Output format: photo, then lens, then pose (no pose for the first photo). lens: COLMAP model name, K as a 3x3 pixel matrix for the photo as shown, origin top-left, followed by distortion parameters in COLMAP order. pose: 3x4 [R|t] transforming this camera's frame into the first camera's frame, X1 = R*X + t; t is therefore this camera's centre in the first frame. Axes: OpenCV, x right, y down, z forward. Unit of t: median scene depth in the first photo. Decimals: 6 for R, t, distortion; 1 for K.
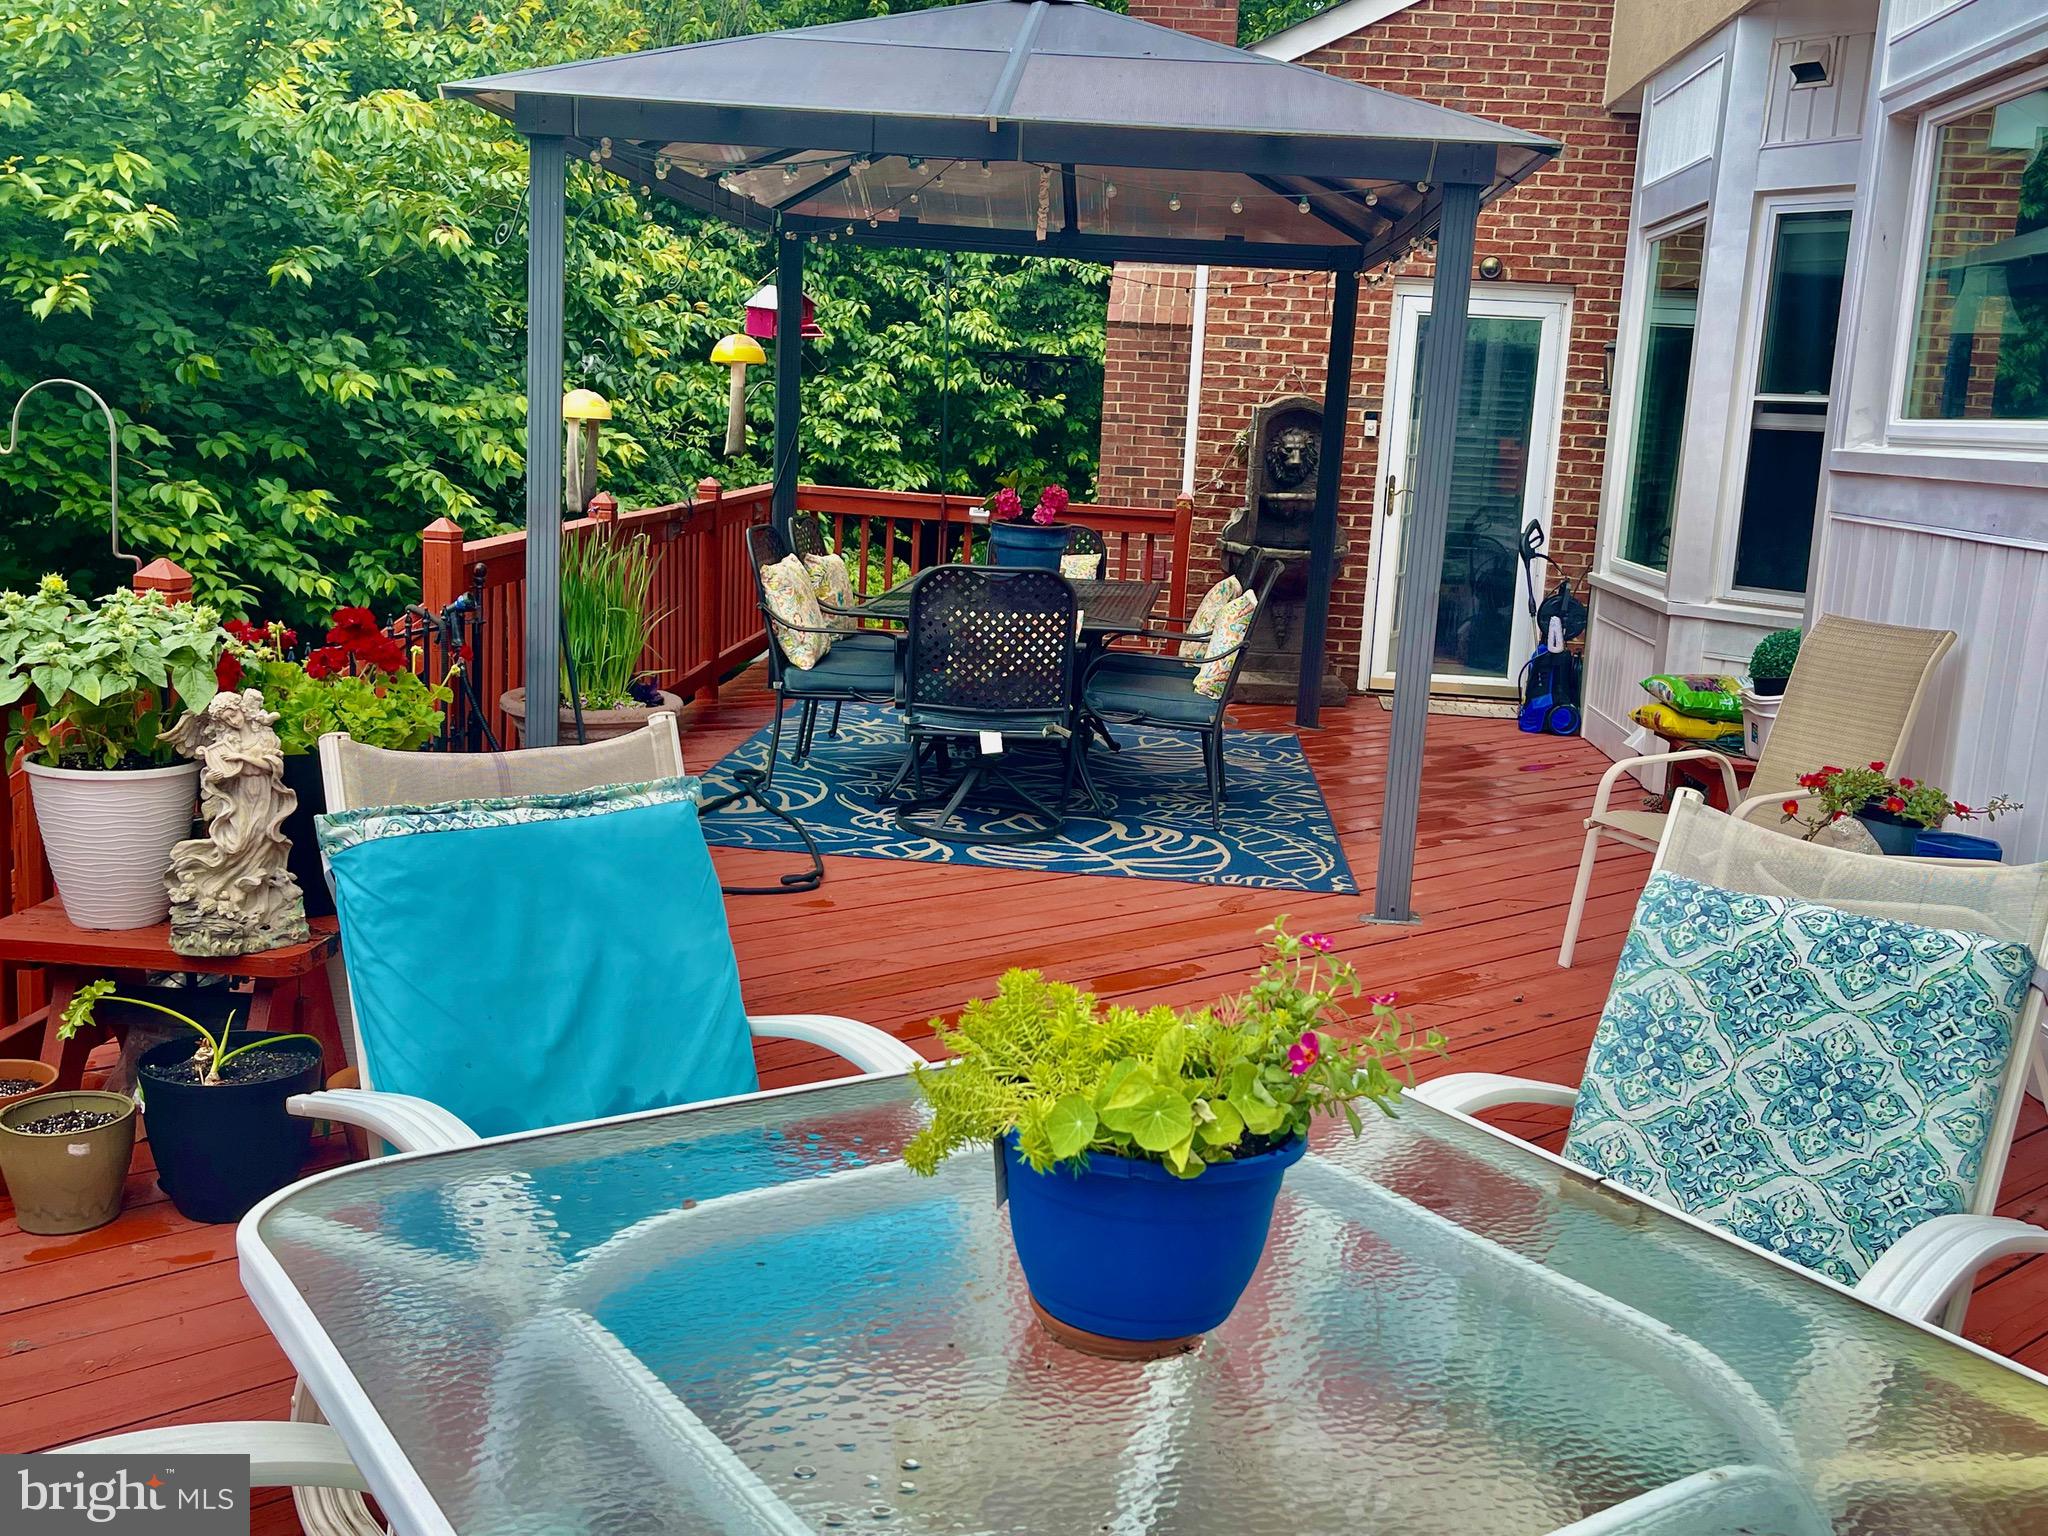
lens RADIAL K [[1975.2, 0, 1024.0], [0, 1975.2, 768.0], [0, 0, 1]] dist [-0.009395, -0.004357]
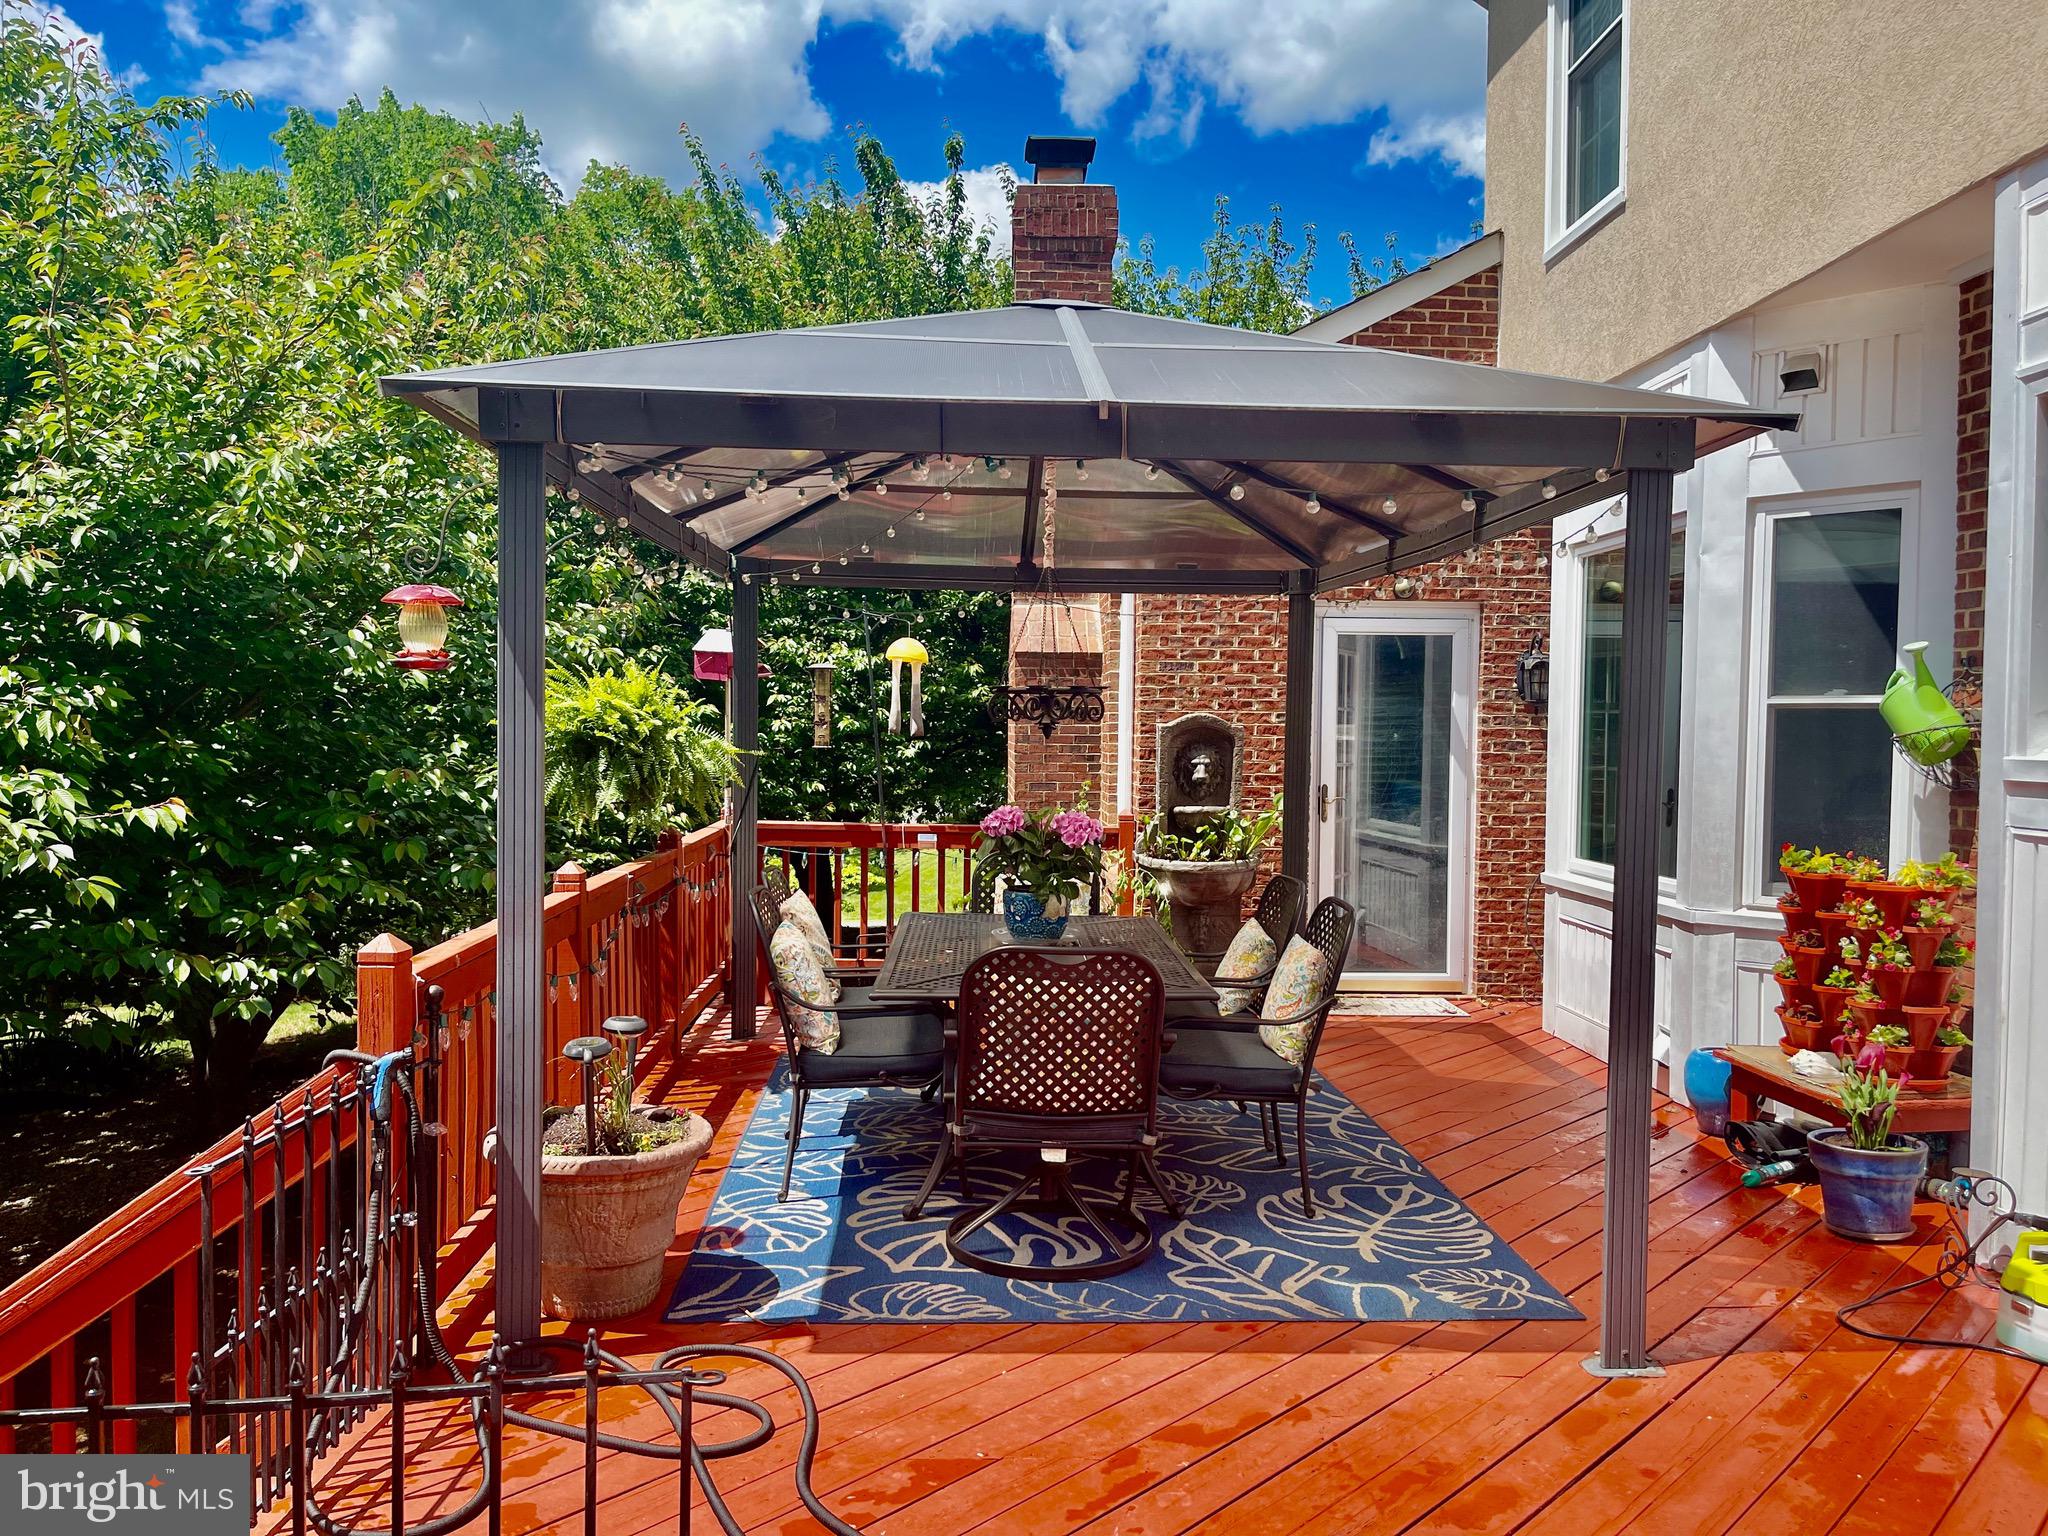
lens RADIAL K [[1542.4, 0, 1024.0], [0, 1542.4, 768.0], [0, 0, 1]] dist [-0.001581, -0.003738]
pose [[0.992243, -0.045709, 0.115603, -0.074277], [0.062230, 0.987676, -0.143607, -0.056938], [-0.107614, 0.149687, 0.982860, 0.242790]]
